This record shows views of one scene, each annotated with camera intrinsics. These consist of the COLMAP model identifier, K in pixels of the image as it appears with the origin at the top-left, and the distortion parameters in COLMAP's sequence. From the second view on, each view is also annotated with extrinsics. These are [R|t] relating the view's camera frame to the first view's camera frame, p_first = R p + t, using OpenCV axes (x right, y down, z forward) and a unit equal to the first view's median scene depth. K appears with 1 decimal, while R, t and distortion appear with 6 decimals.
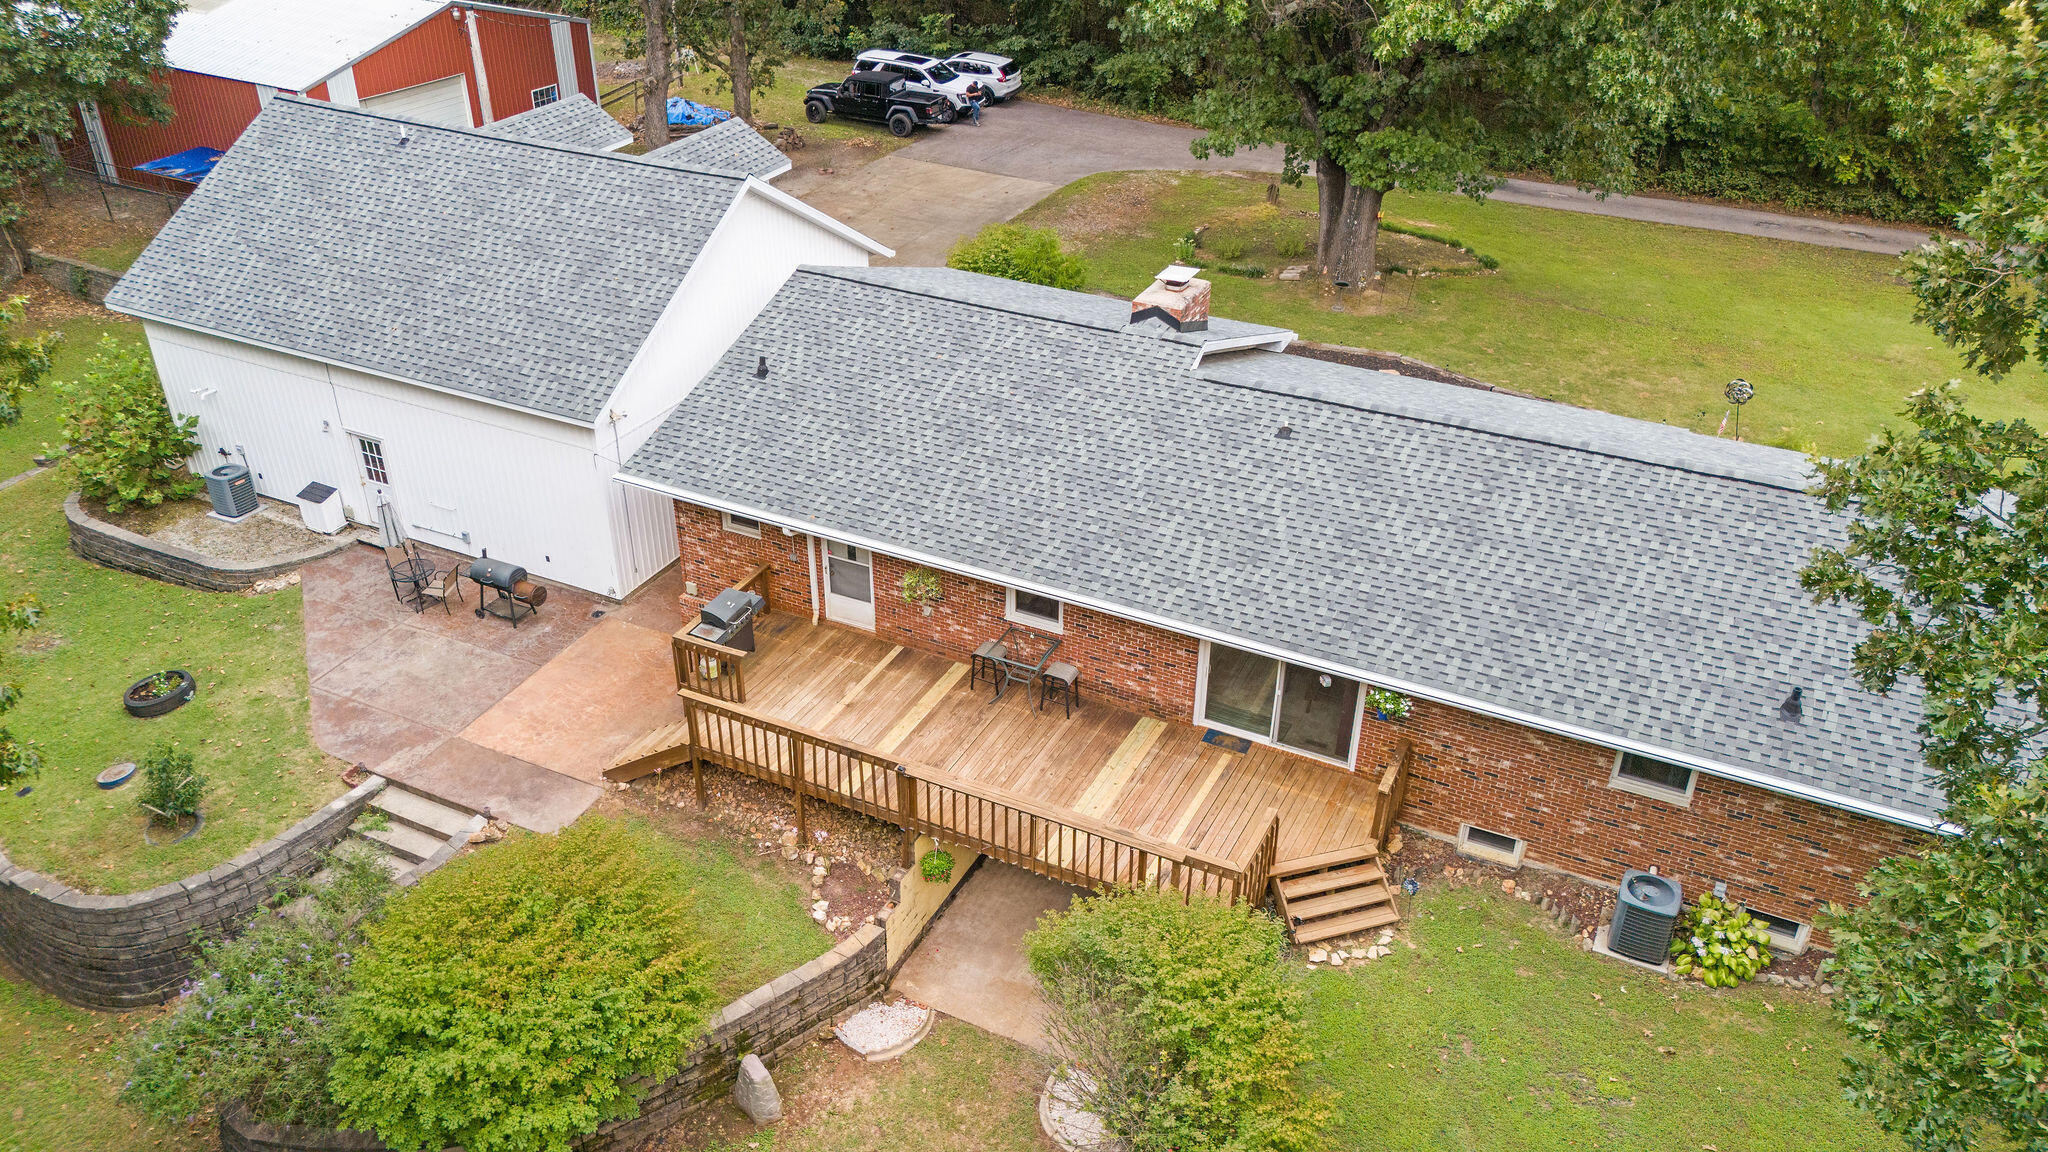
lens RADIAL K [[1493.8, 0, 1032.8], [0, 1493.8, 575.4], [0, 0, 1]] dist [0.037112, -0.005319]
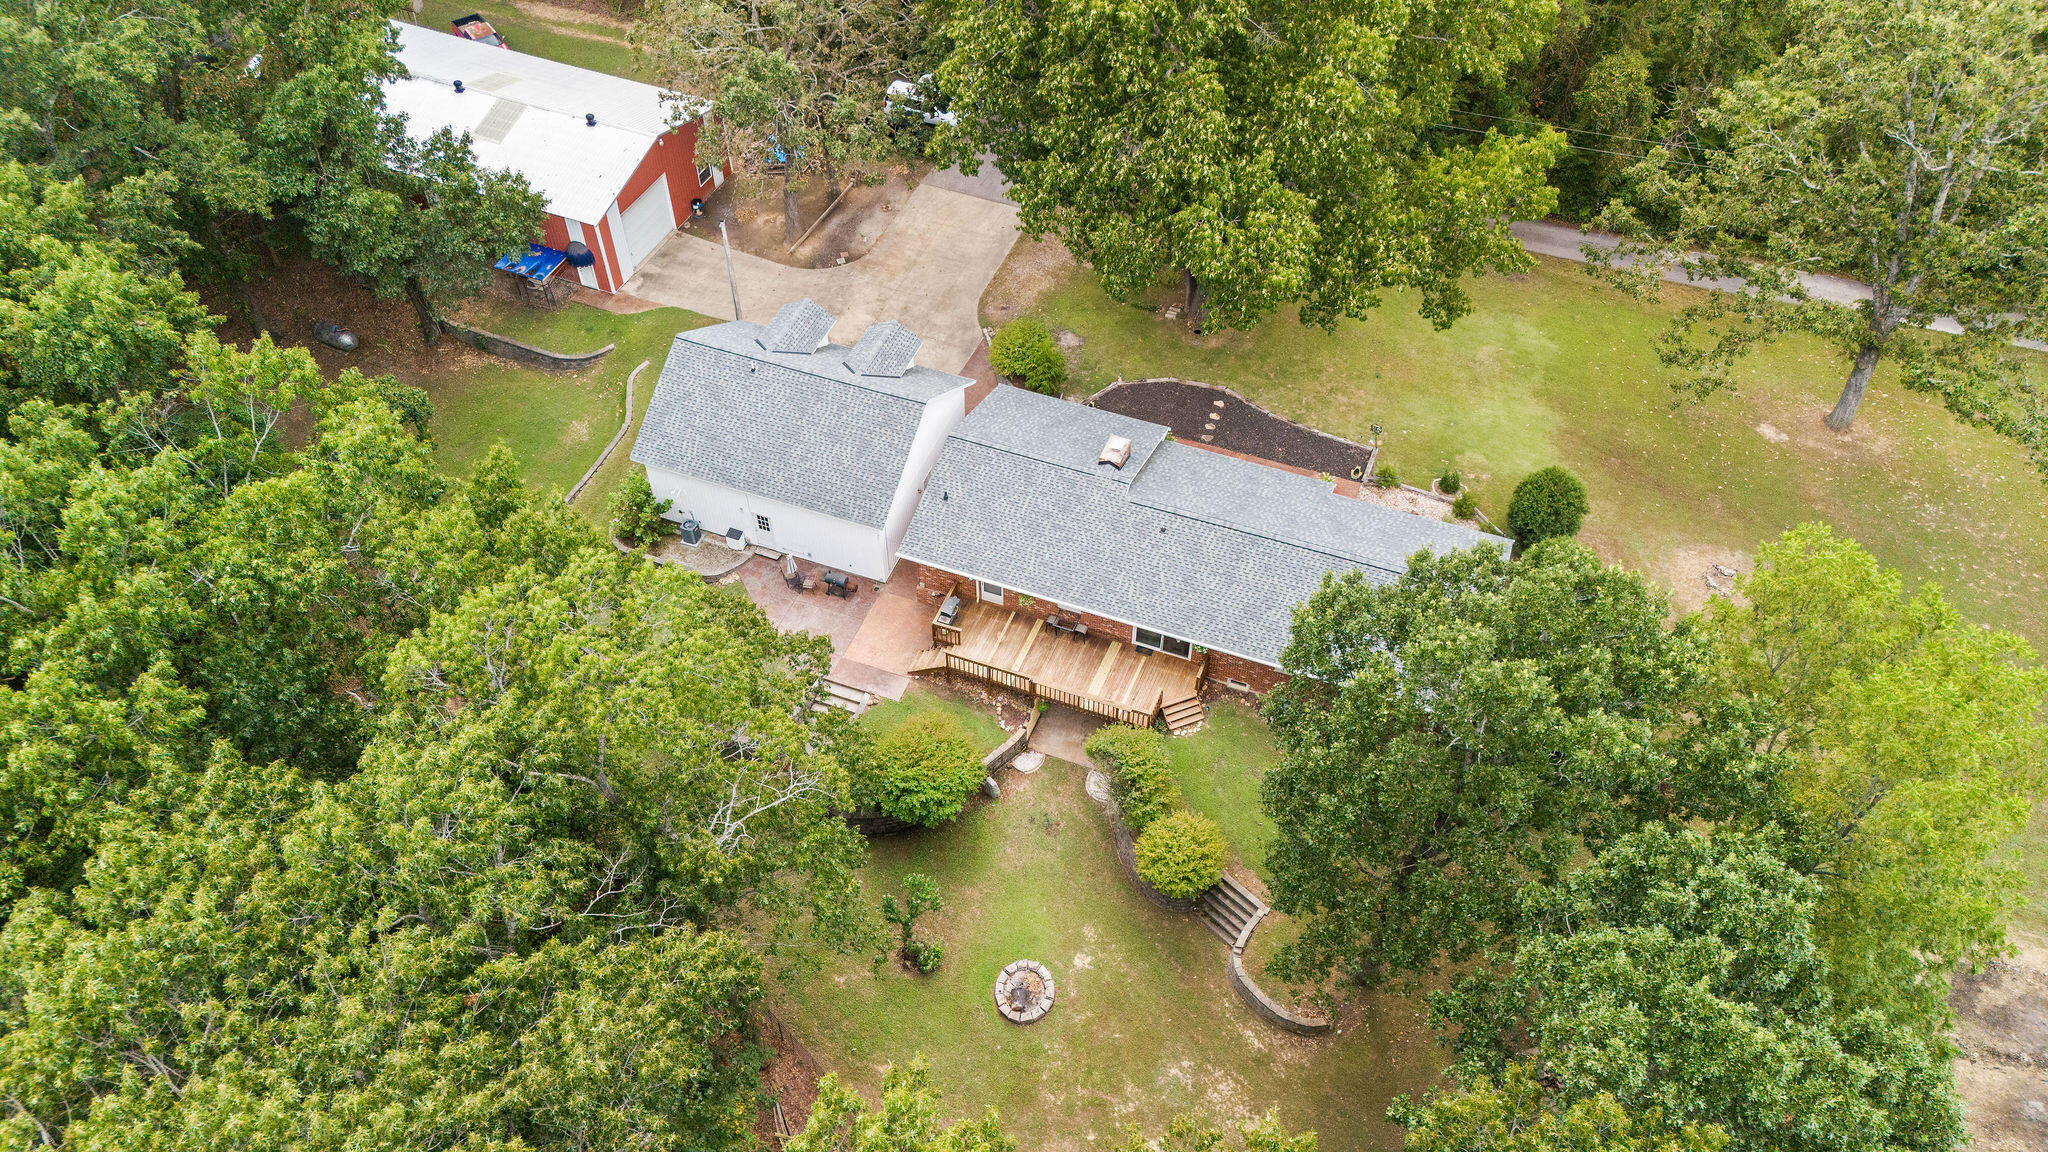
lens RADIAL K [[1493.8, 0, 1019.8], [0, 1493.8, 576.8], [0, 0, 1]] dist [0.037112, -0.005319]
pose [[0.996992, -0.069431, 0.034454, -0.180140], [0.055792, 0.951412, 0.302825, -0.856644], [-0.053805, -0.299992, 0.952423, -1.536257]]
